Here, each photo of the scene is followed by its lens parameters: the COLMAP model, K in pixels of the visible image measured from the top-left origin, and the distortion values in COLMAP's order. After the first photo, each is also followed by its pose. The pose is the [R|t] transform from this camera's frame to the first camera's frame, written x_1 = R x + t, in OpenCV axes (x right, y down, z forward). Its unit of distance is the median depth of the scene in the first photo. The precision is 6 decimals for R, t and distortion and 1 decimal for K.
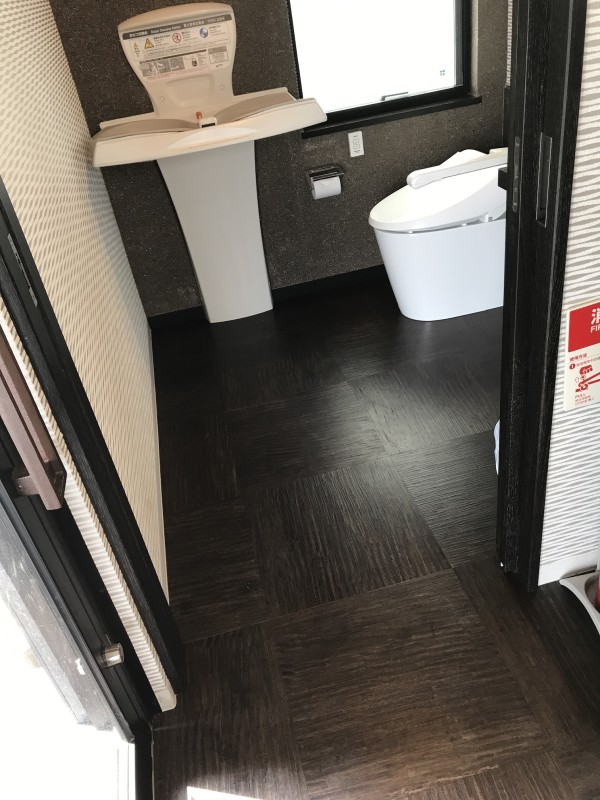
lens RADIAL K [[662.2, 0, 300.0], [0, 662.2, 400.0], [0, 0, 1]] dist [0.047712, -0.075668]
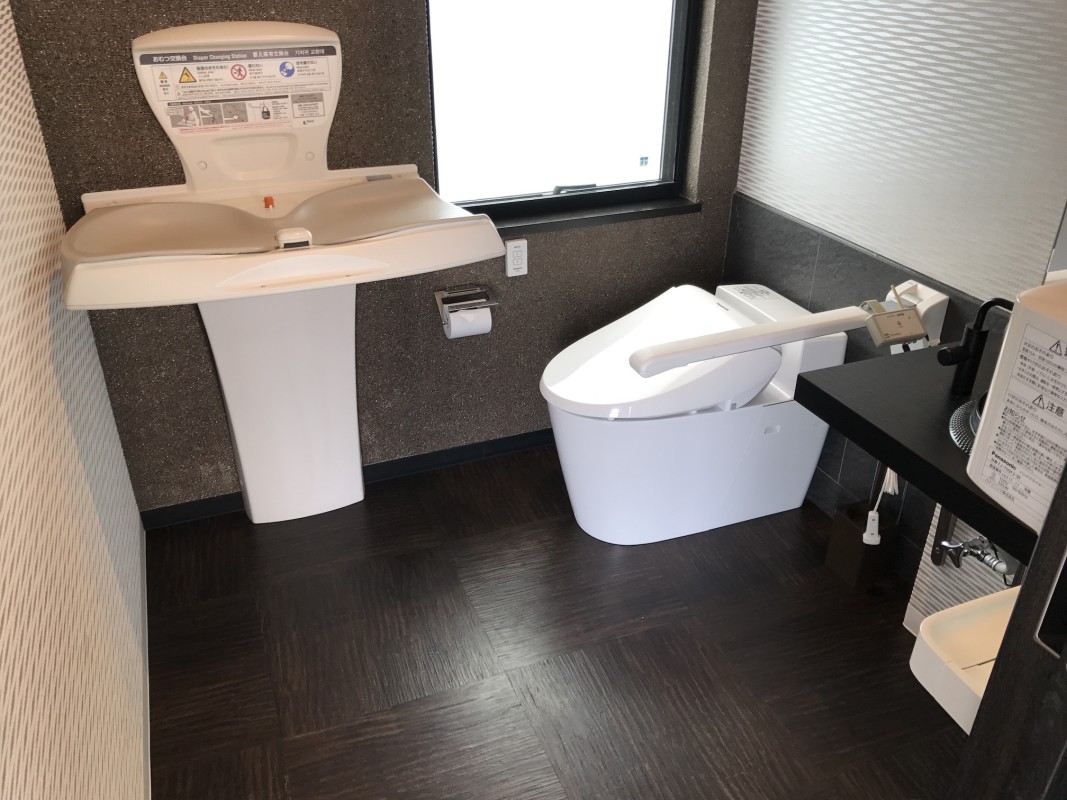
lens RADIAL K [[883.3, 0, 528.4], [0, 883.3, 395.0], [0, 0, 1]] dist [0.047712, -0.075668]
pose [[0.976960, 0.055747, 0.206013, -0.078928], [-0.034338, 0.993765, -0.106071, -0.182002], [-0.210642, 0.096553, 0.972783, 0.210147]]
